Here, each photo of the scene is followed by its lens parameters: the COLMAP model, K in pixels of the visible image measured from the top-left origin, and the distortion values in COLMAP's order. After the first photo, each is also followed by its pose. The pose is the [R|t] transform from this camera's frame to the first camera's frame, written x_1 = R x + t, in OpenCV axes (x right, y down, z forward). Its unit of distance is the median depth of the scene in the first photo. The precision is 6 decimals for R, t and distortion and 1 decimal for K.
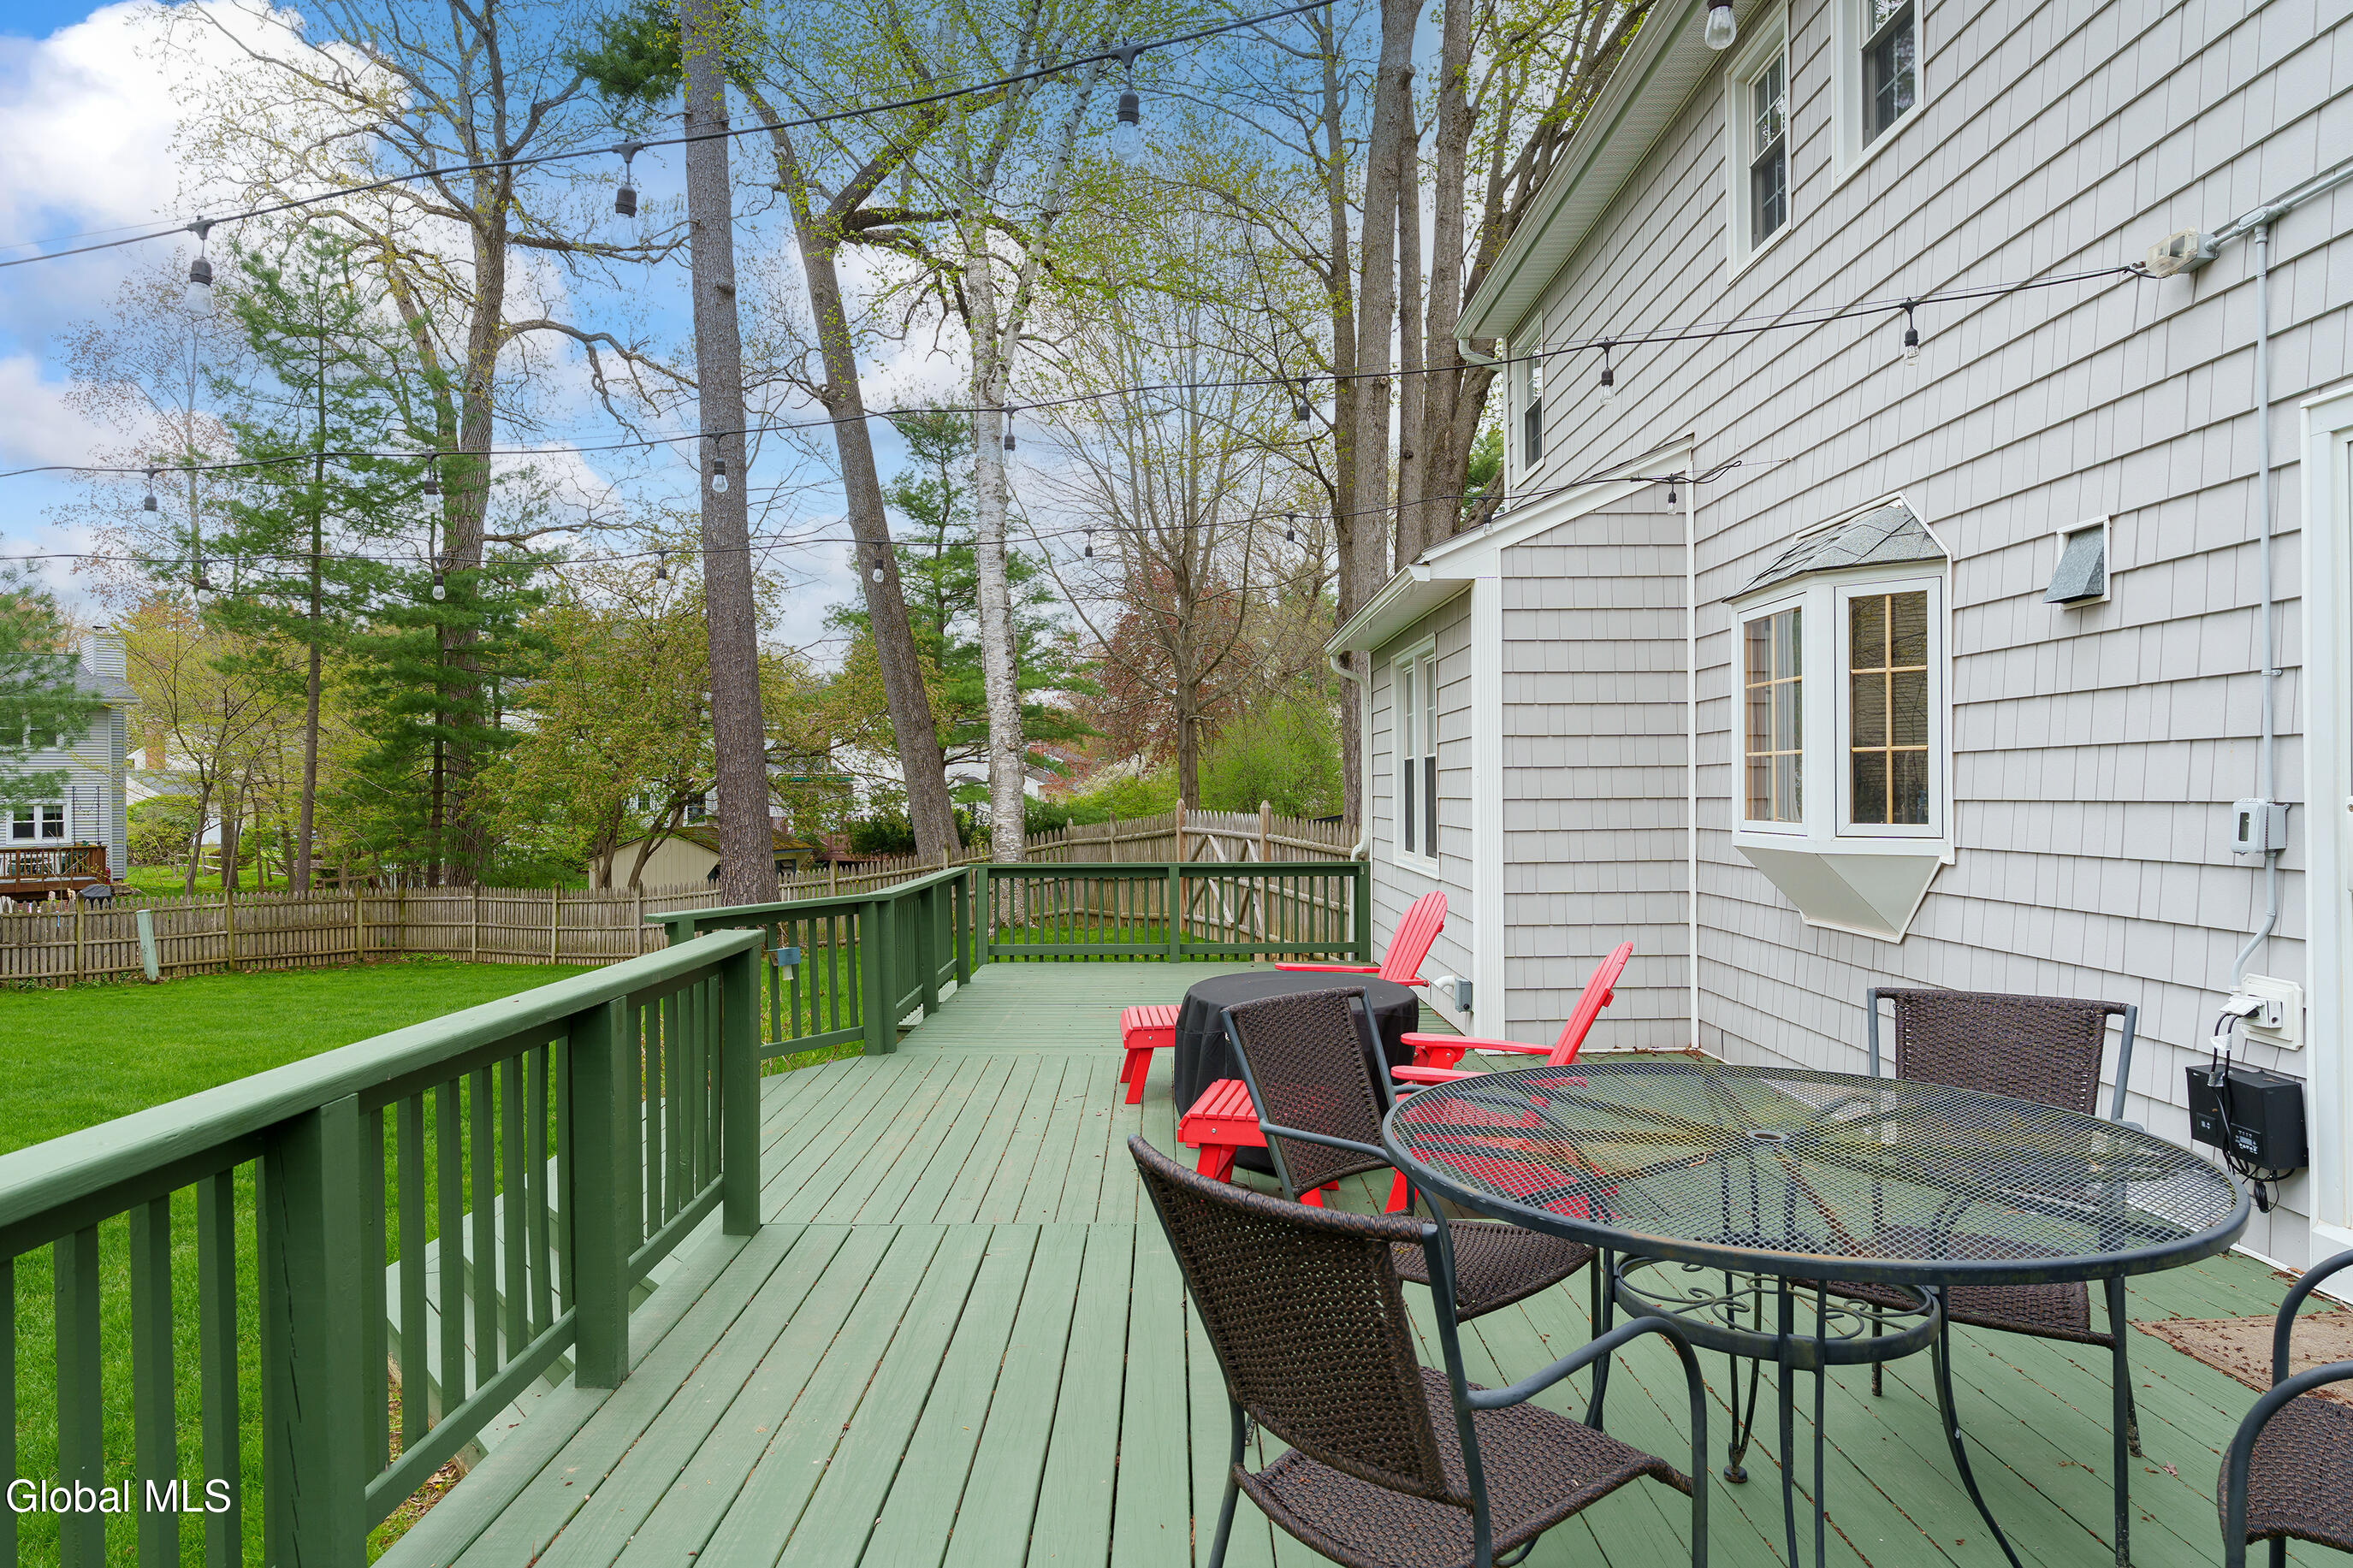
lens RADIAL K [[1391.3, 0, 1188.7], [0, 1391.3, 794.7], [0, 0, 1]] dist [-0.000050, -0.001393]
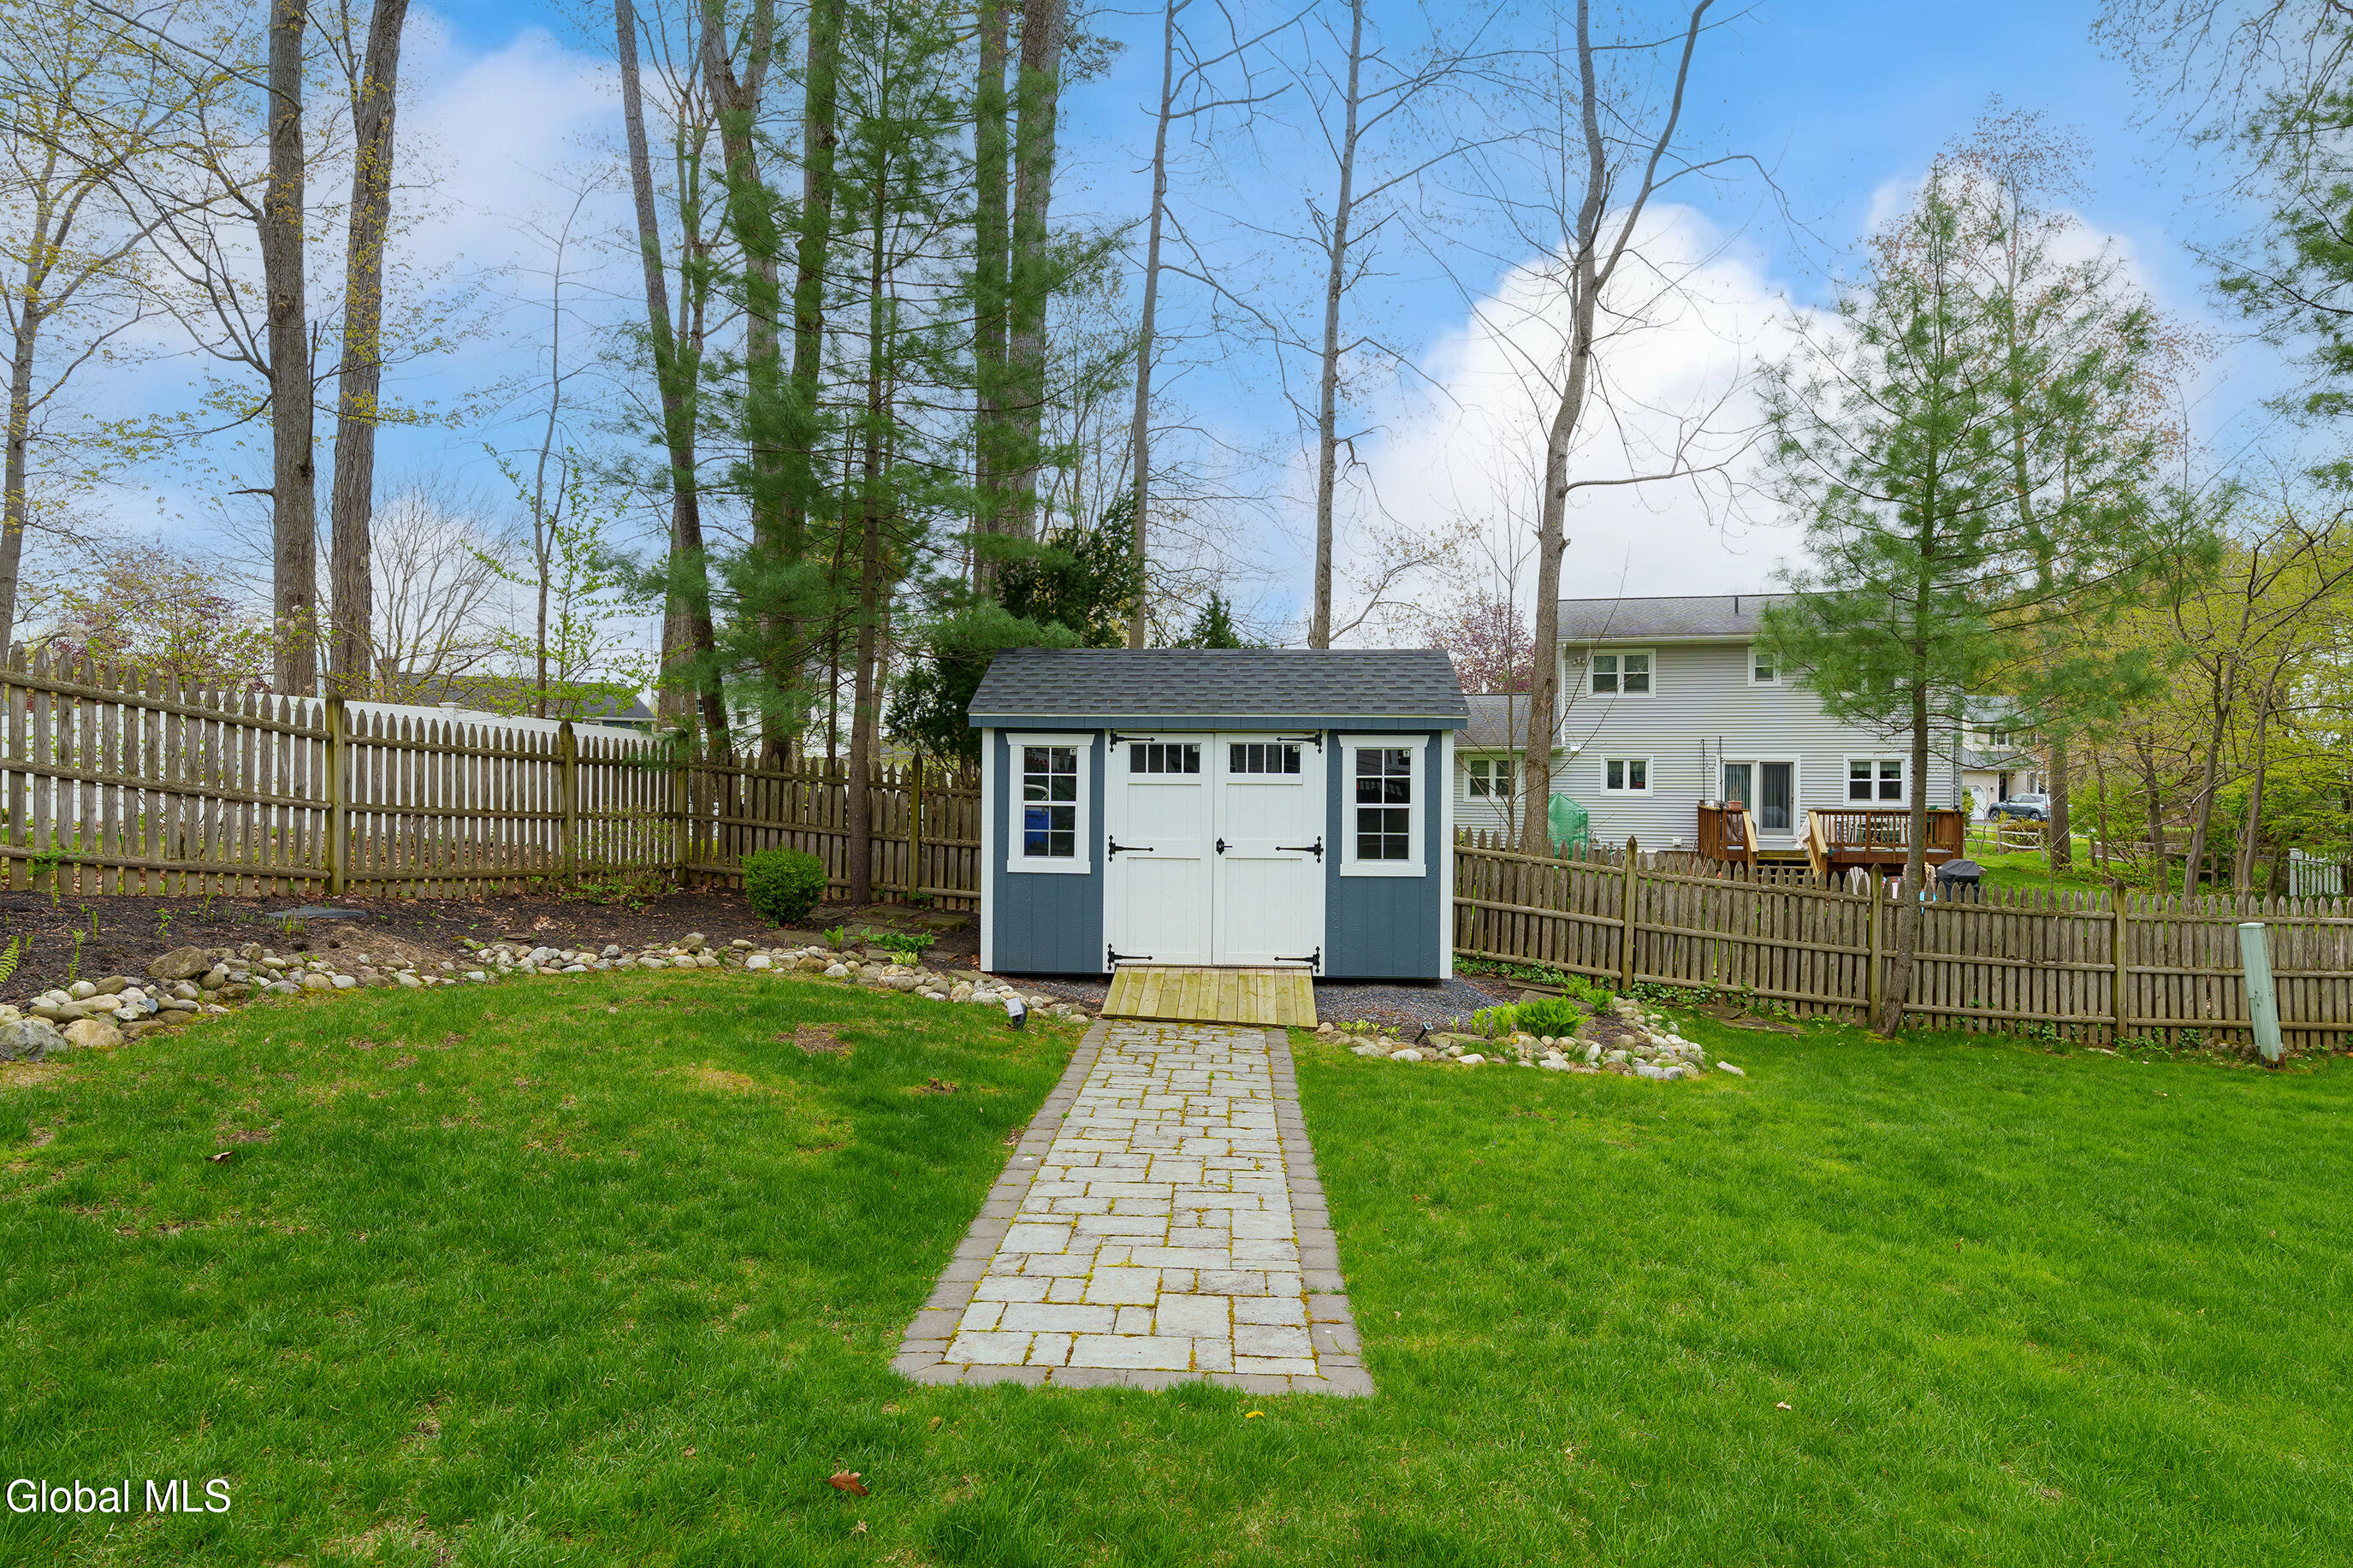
lens RADIAL K [[1391.3, 0, 1159.3], [0, 1391.3, 776.1], [0, 0, 1]] dist [-0.000050, -0.001393]
pose [[0.457046, 0.008695, -0.889401, -0.527803], [-0.009791, 0.999941, 0.004744, 0.032912], [0.889389, 0.006539, 0.457104, 0.438737]]
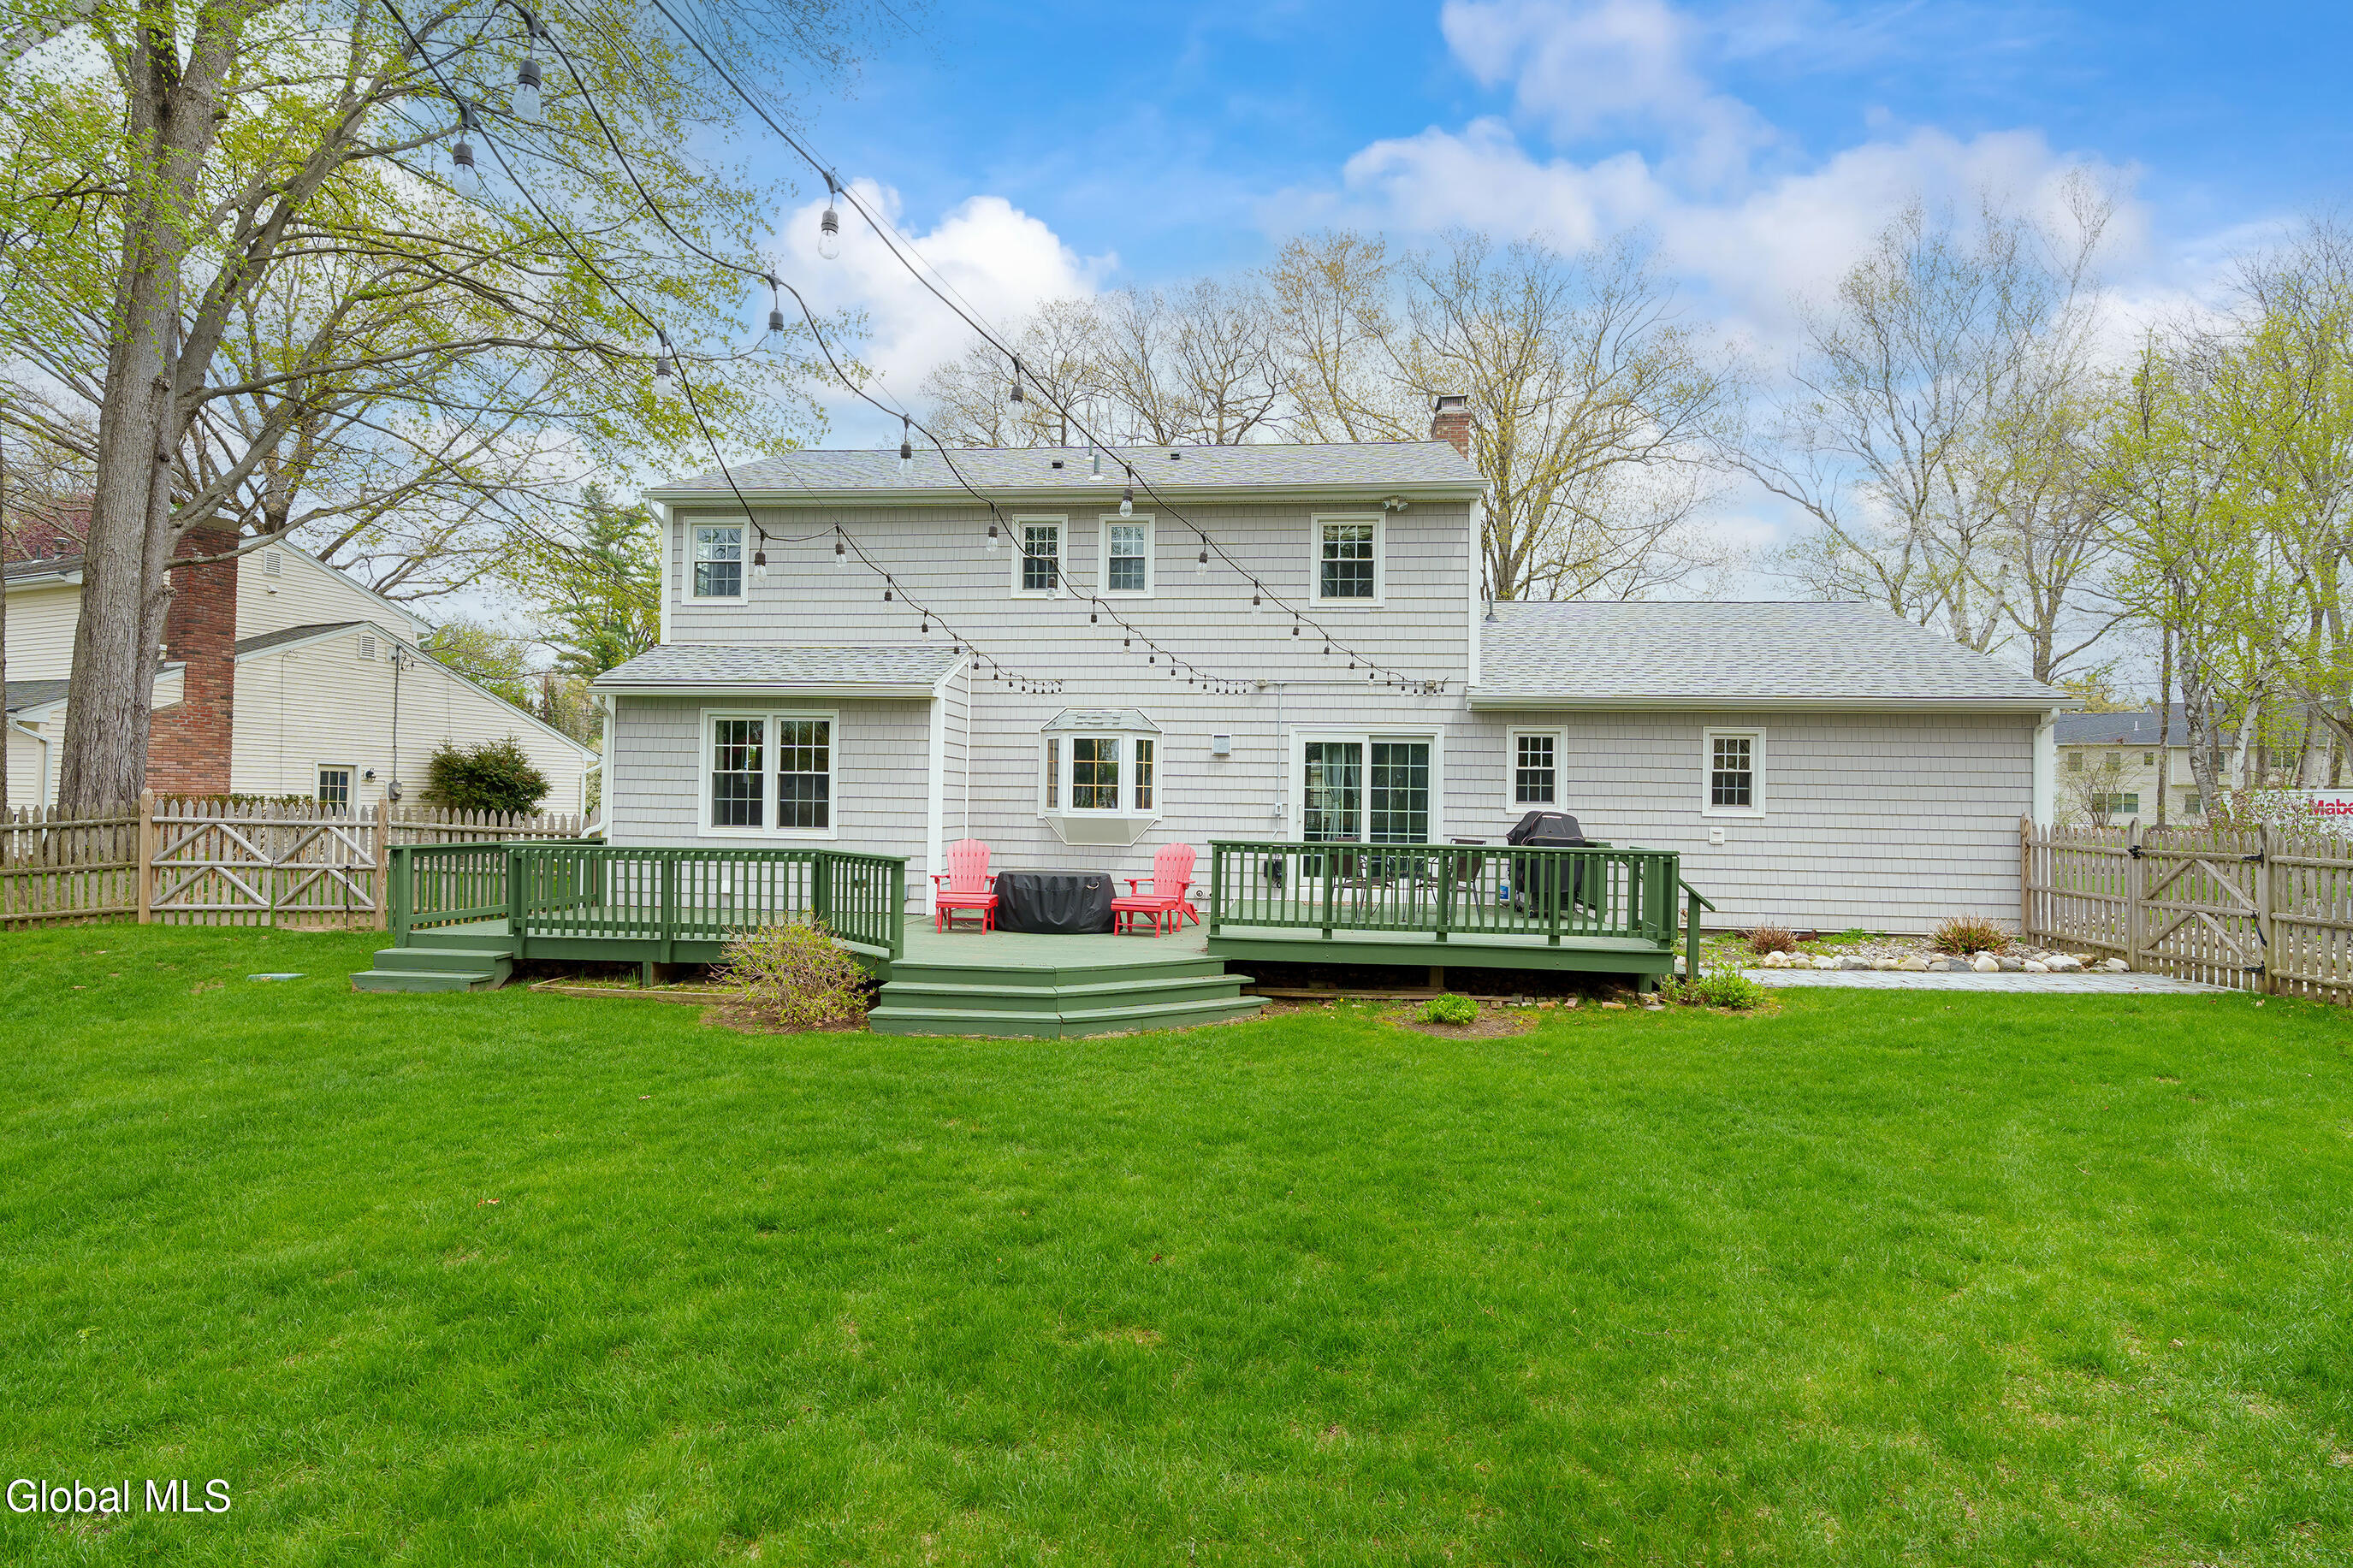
lens RADIAL K [[1191.1, 0, 1170.2], [0, 1191.1, 780.8], [0, 0, 1]] dist [-0.009386, 0.004476]
pose [[0.122502, 0.031703, 0.991962, -0.543723], [-0.015944, 0.999424, -0.029973, 0.008641], [-0.992340, -0.012144, 0.122937, 0.140525]]
